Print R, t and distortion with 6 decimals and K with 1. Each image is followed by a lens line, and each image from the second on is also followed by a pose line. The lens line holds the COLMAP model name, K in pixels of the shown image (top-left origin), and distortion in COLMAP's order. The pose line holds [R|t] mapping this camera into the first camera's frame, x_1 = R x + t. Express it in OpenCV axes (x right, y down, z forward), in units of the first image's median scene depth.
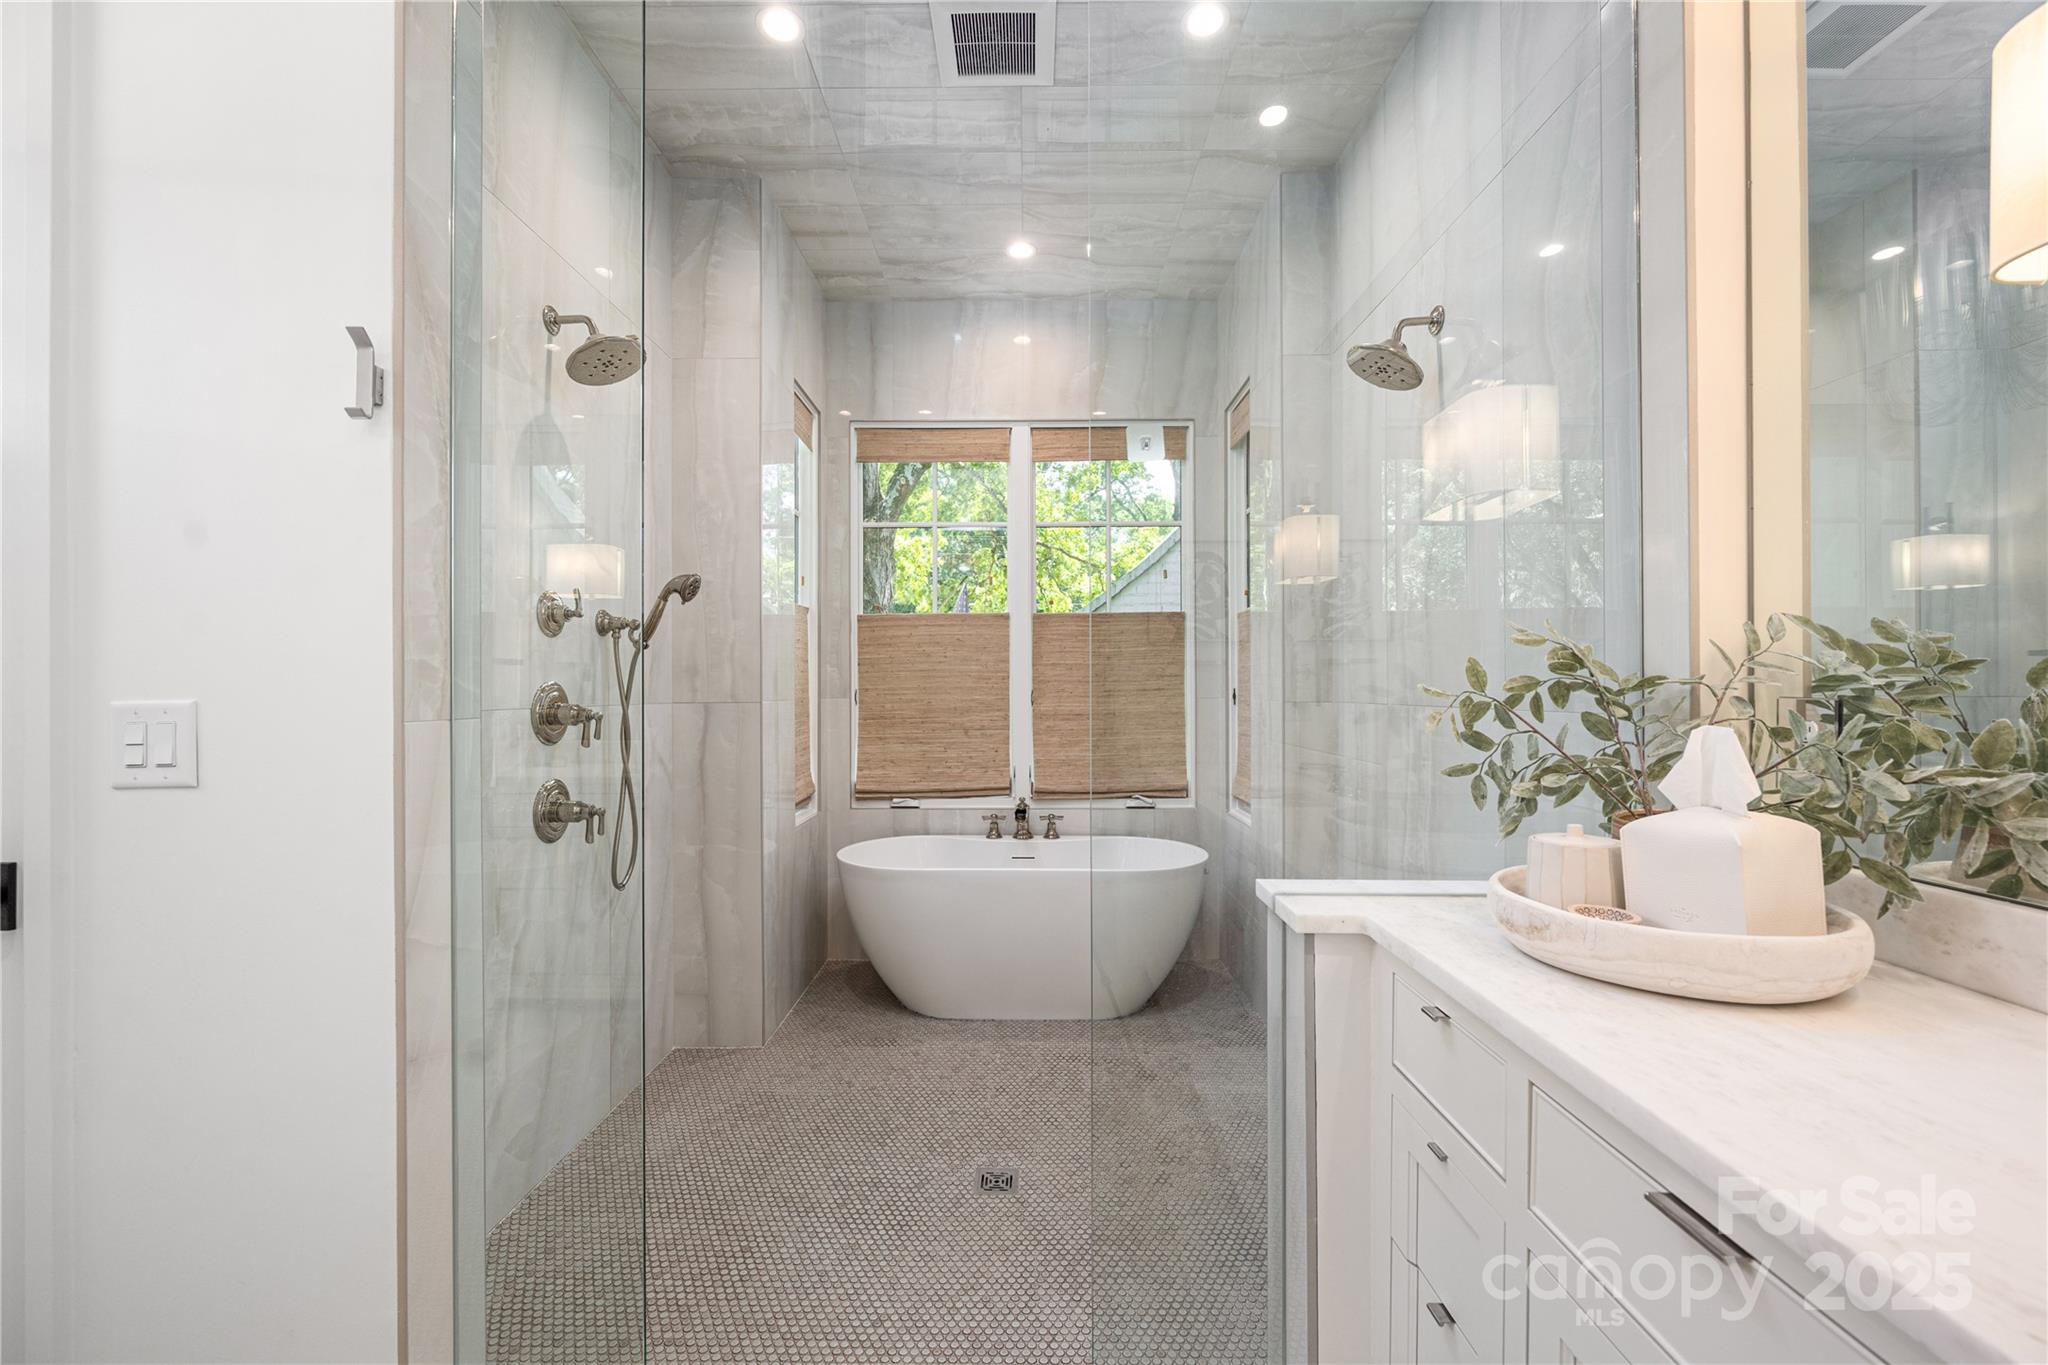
lens RADIAL K [[834.6, 0, 1025.3], [0, 834.6, 672.2], [0, 0, 1]] dist [-0.000125, -0.000044]
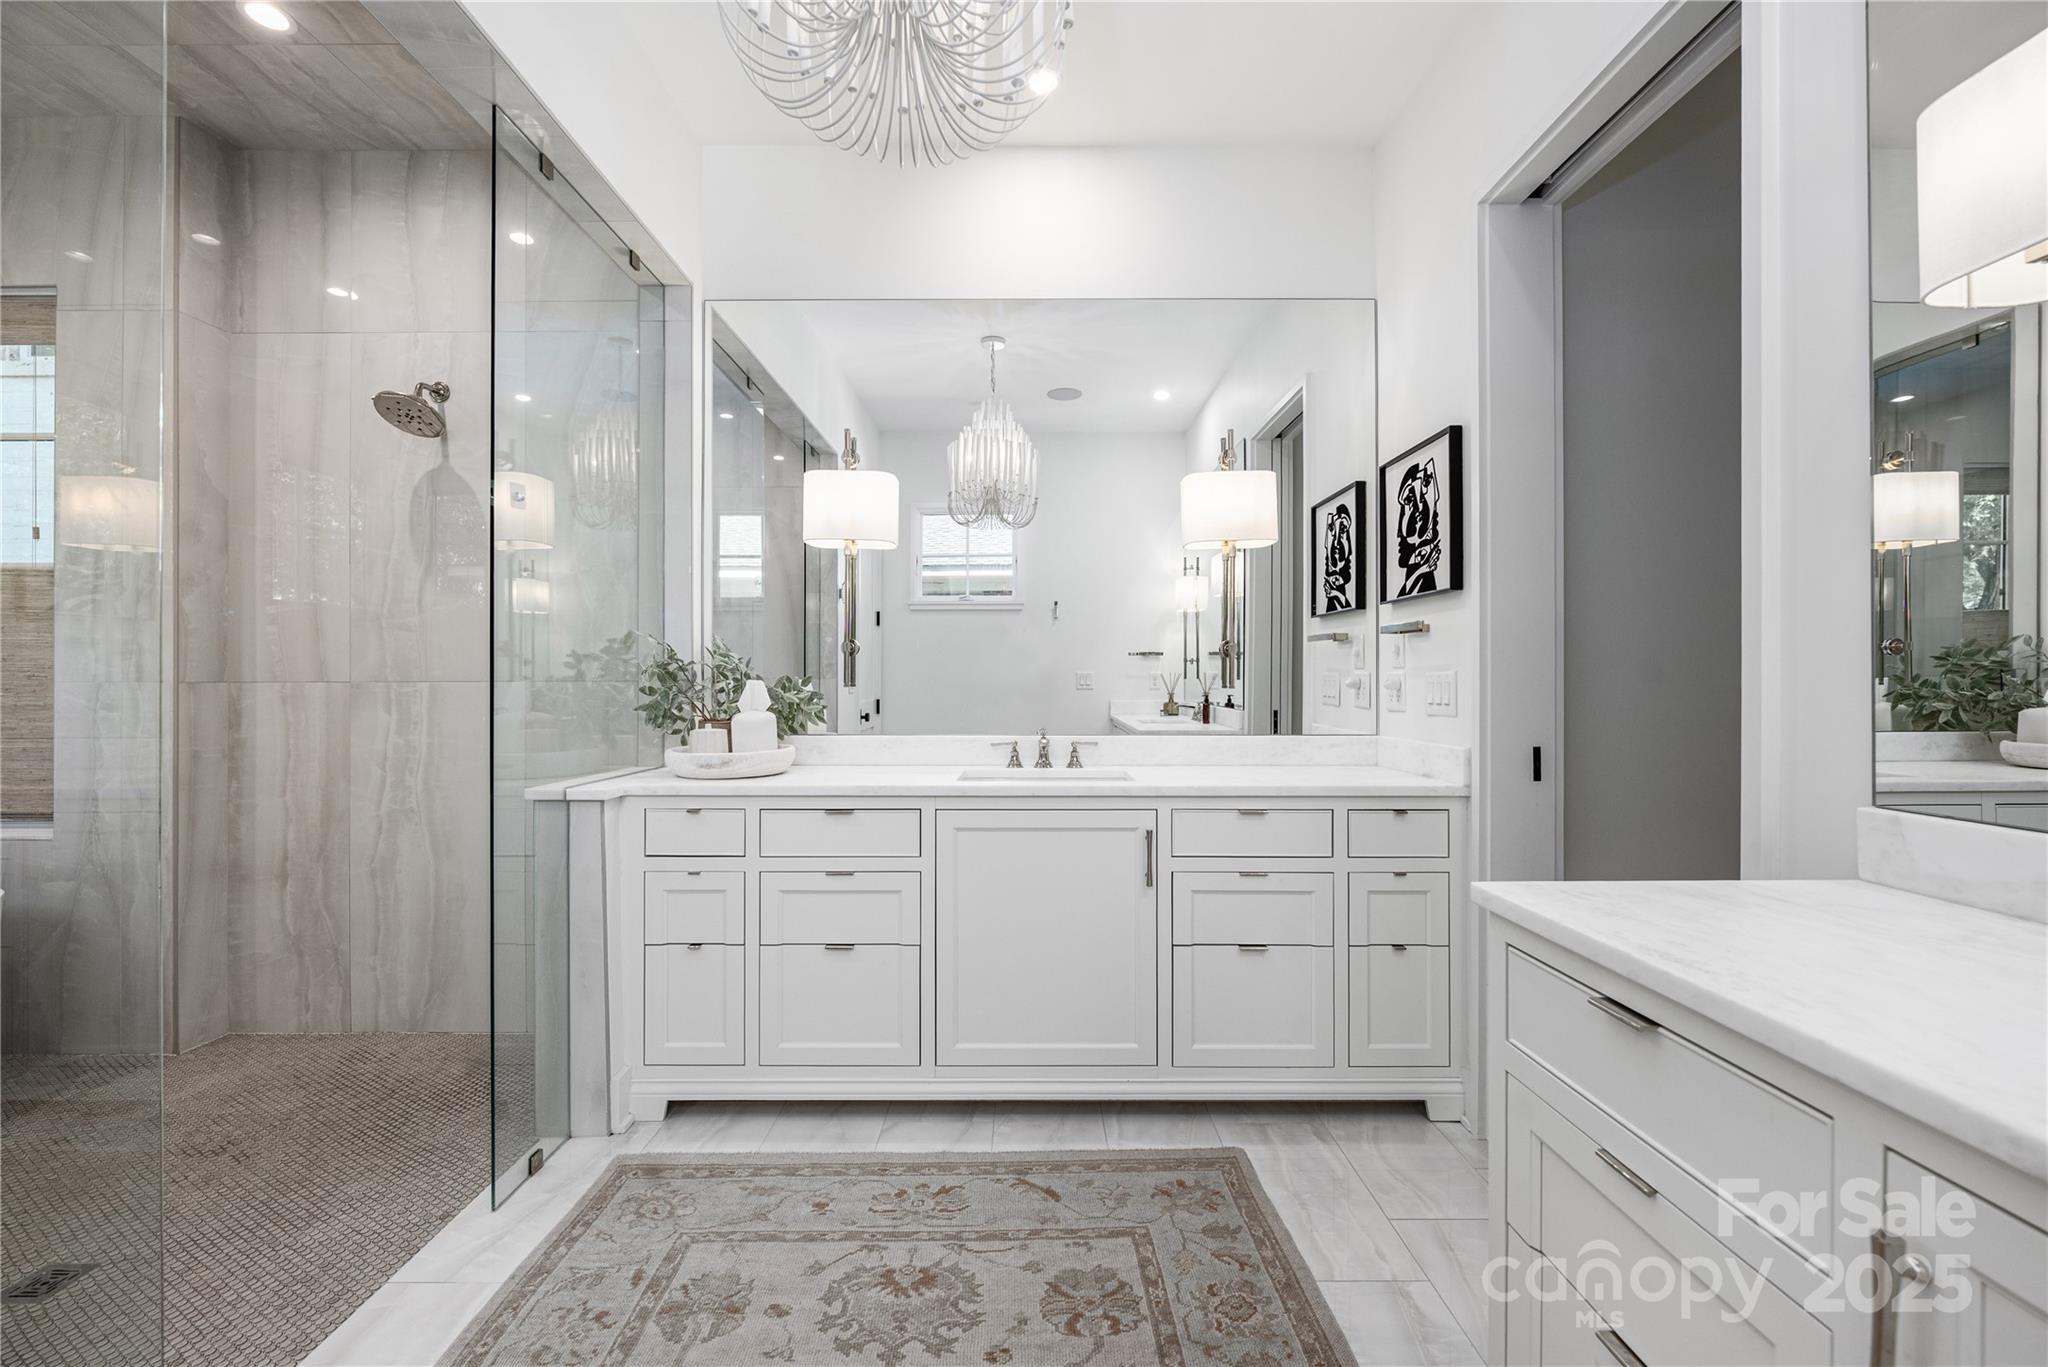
lens RADIAL K [[834.6, 0, 1025.3], [0, 834.6, 673.2], [0, 0, 1]] dist [-0.000125, -0.000044]
pose [[0.002087, 0.005314, 0.999984, -0.799202], [-0.011686, 0.999918, -0.005289, 0.020498], [-0.999930, -0.011675, 0.002149, 0.062327]]
